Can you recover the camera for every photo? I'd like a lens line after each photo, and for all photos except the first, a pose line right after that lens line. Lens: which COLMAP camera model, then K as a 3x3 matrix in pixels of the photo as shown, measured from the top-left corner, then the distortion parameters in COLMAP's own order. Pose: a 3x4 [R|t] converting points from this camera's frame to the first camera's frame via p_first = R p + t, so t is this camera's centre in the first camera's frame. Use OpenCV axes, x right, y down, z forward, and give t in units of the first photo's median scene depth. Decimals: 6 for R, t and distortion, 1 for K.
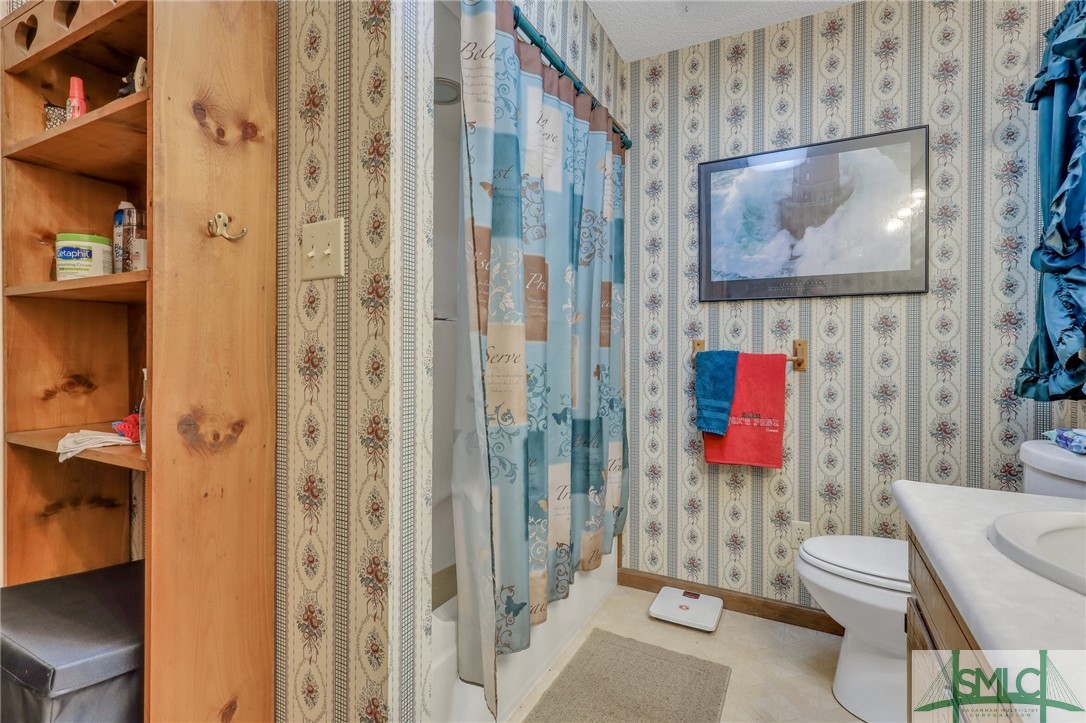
lens RADIAL K [[506.6, 0, 538.7], [0, 506.6, 350.3], [0, 0, 1]] dist [0.001336, -0.000140]
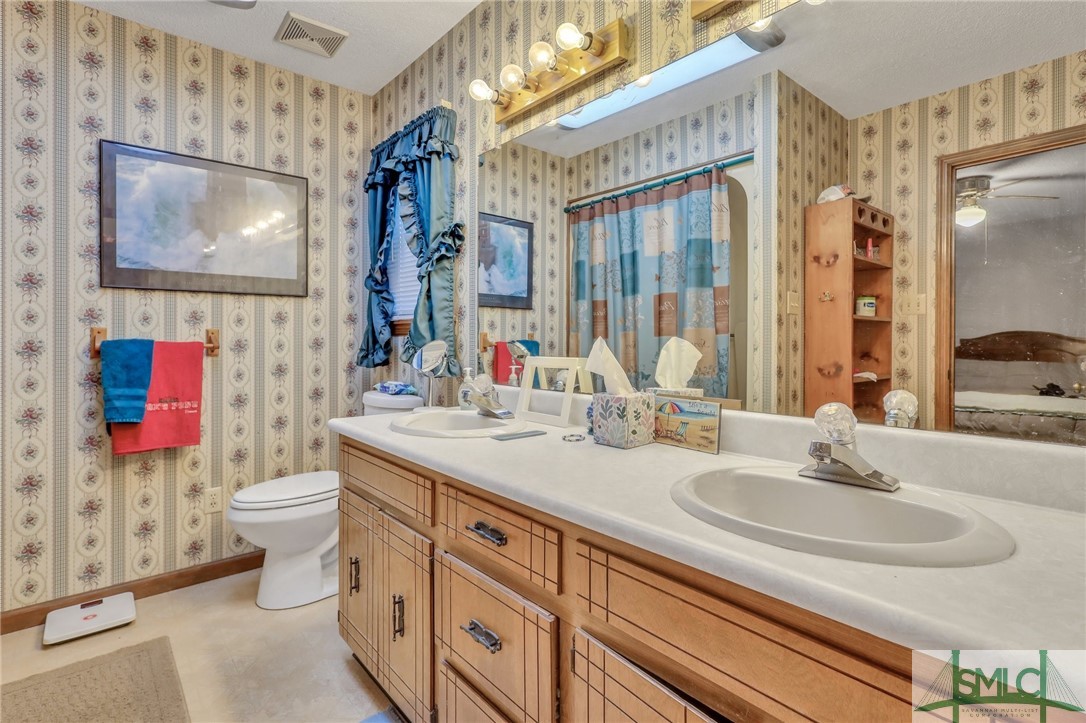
lens RADIAL K [[506.6, 0, 538.7], [0, 506.6, 350.3], [0, 0, 1]] dist [0.001336, -0.000140]
pose [[0.367425, -0.025317, 0.929708, -0.275471], [0.003314, 0.999659, 0.025912, 0.000103], [-0.930047, -0.006439, 0.367384, -0.103430]]
